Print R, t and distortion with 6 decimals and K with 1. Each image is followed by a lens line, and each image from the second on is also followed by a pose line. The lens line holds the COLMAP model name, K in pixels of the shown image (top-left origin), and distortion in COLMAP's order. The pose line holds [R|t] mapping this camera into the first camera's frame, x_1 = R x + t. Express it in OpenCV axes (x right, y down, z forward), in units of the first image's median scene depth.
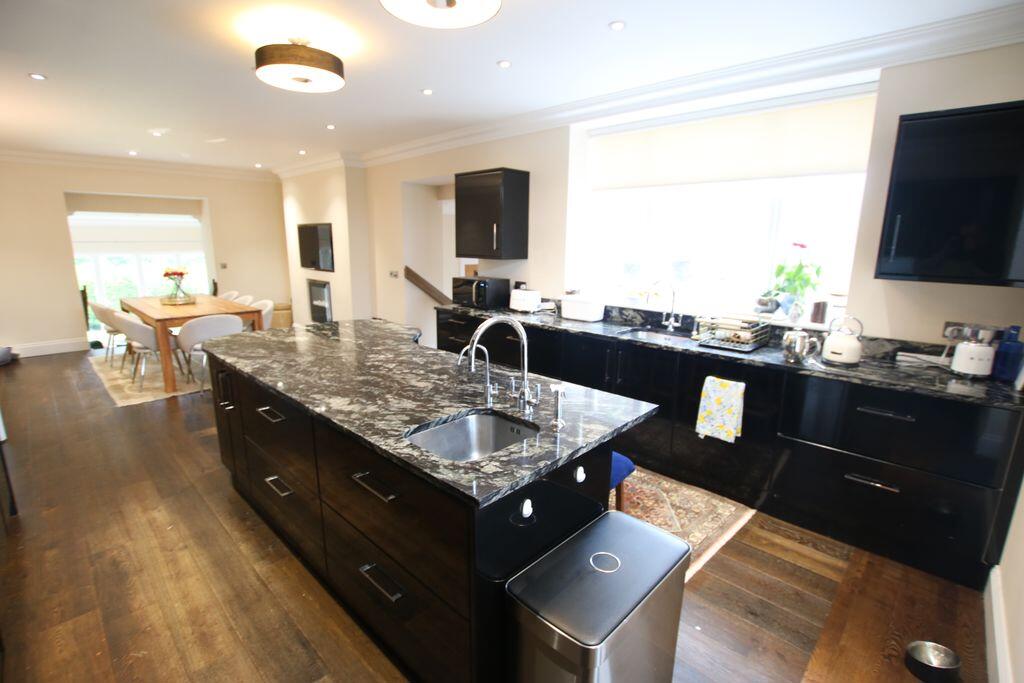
lens RADIAL K [[473.8, 0, 508.4], [0, 473.8, 347.0], [0, 0, 1]] dist [-0.024282, 0.000637]
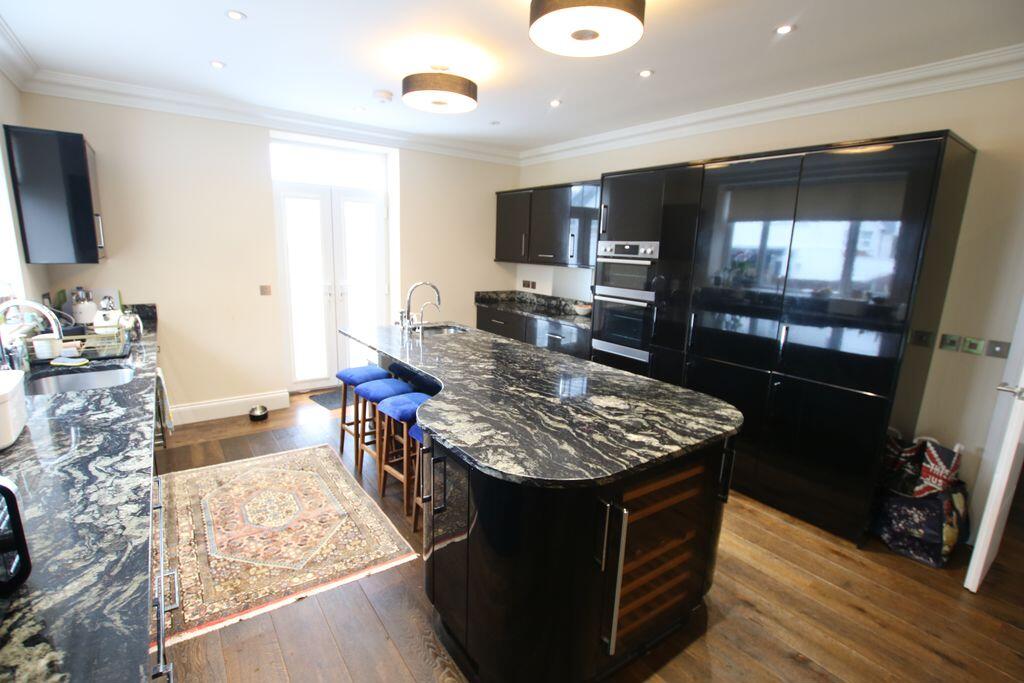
lens RADIAL K [[473.8, 0, 509.1], [0, 473.8, 344.6], [0, 0, 1]] dist [-0.024282, 0.000637]
pose [[-0.983228, -0.078300, 0.164720, -0.369680], [-0.003792, 0.911734, 0.410764, -0.327241], [-0.182343, 0.403250, -0.896739, 1.419602]]
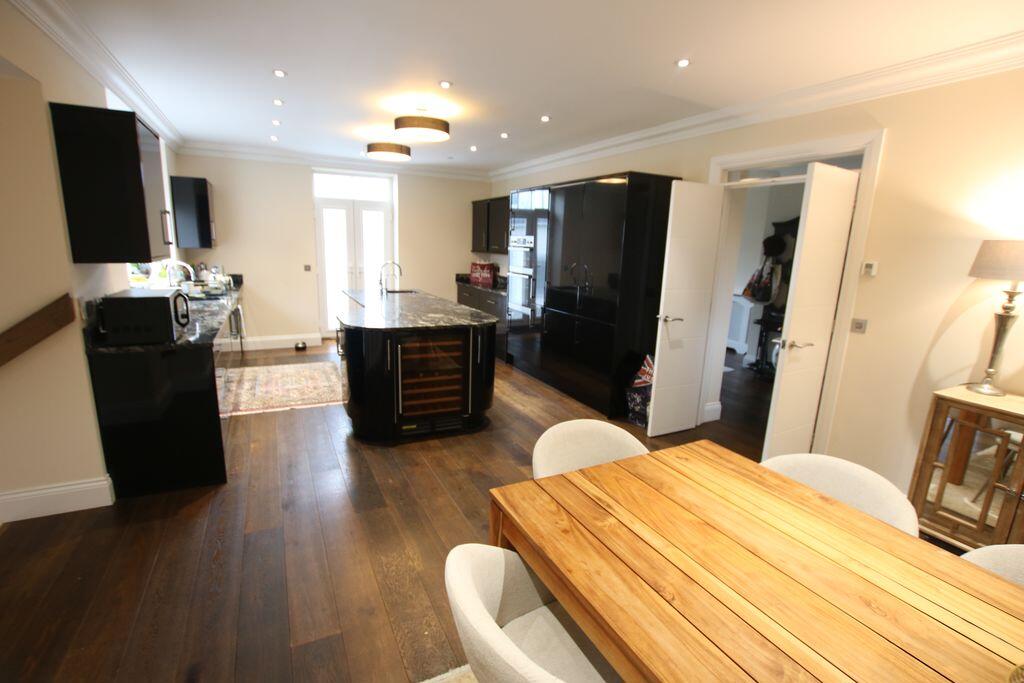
lens RADIAL K [[473.8, 0, 505.8], [0, 473.8, 341.5], [0, 0, 1]] dist [-0.024282, 0.000637]
pose [[-0.939879, -0.110838, 0.323020, -0.951668], [0.032083, 0.913026, 0.406637, -0.434064], [-0.339996, 0.392553, -0.854579, 1.868750]]
